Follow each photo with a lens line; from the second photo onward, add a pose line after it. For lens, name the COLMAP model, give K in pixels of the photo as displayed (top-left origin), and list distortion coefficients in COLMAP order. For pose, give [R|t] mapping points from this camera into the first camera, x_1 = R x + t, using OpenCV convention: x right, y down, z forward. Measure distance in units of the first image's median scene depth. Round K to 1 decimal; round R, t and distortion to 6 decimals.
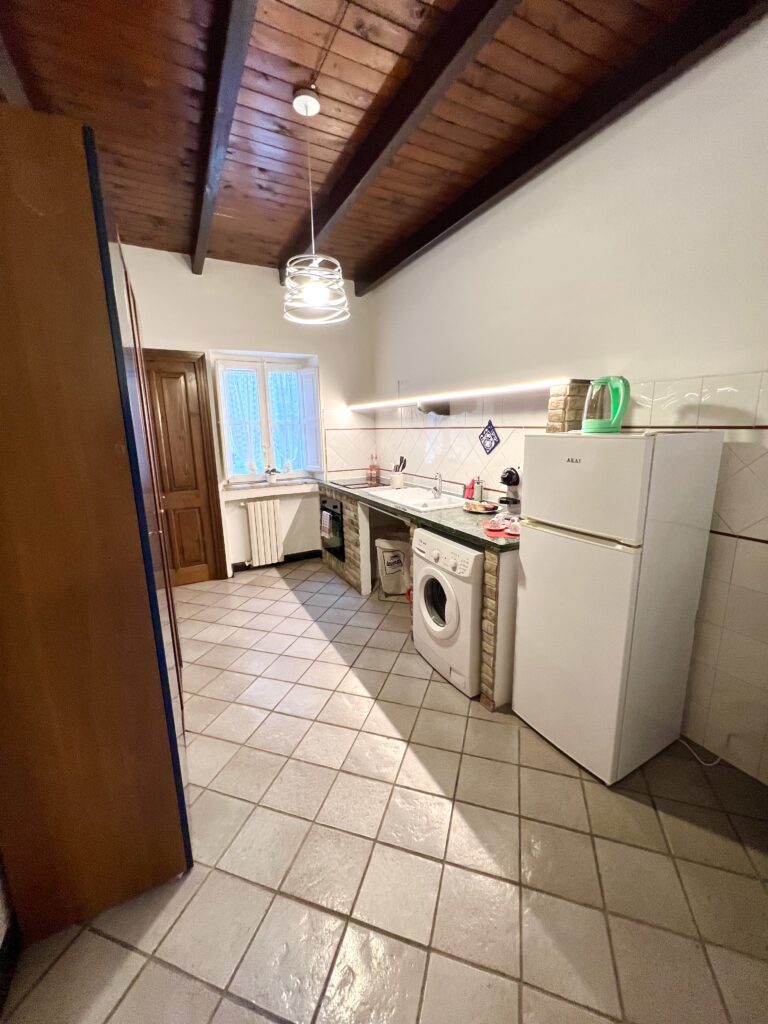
lens RADIAL K [[408.7, 0, 377.5], [0, 408.7, 511.2], [0, 0, 1]] dist [-0.000624, 0.001871]
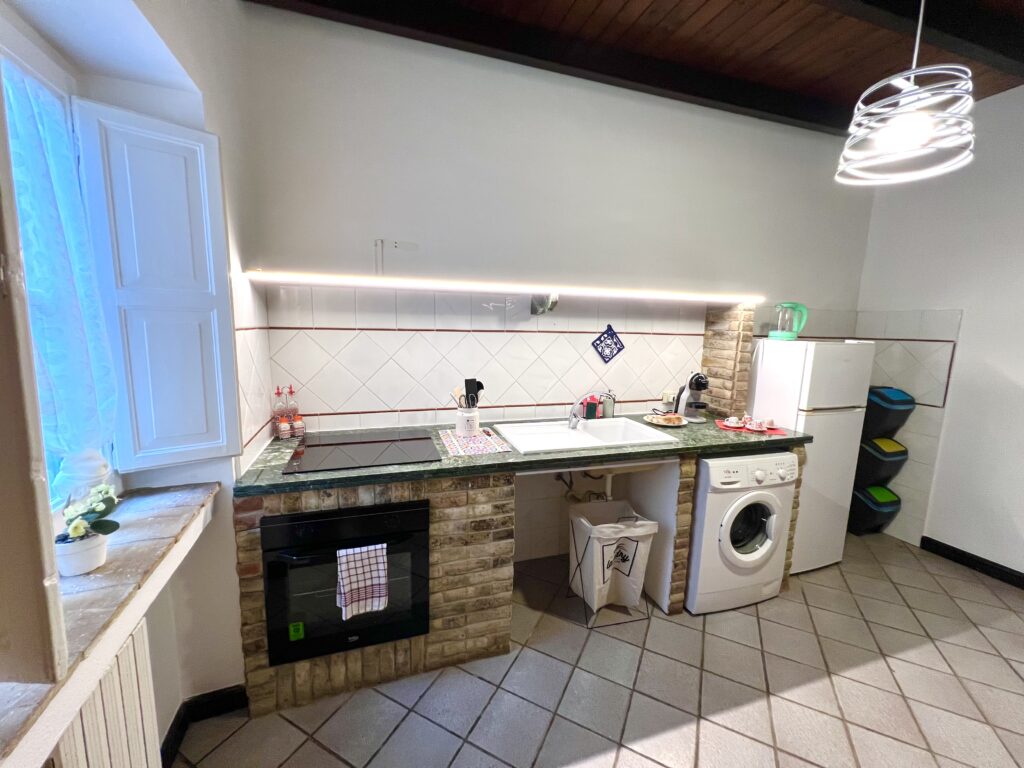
lens RADIAL K [[408.7, 0, 509.7], [0, 408.7, 380.3], [0, 0, 1]] dist [-0.000624, 0.001871]
pose [[0.157509, -0.117353, 0.980520, -0.631591], [0.175885, 0.980372, 0.089081, -0.220953], [-0.971728, 0.158428, 0.175058, 1.070726]]
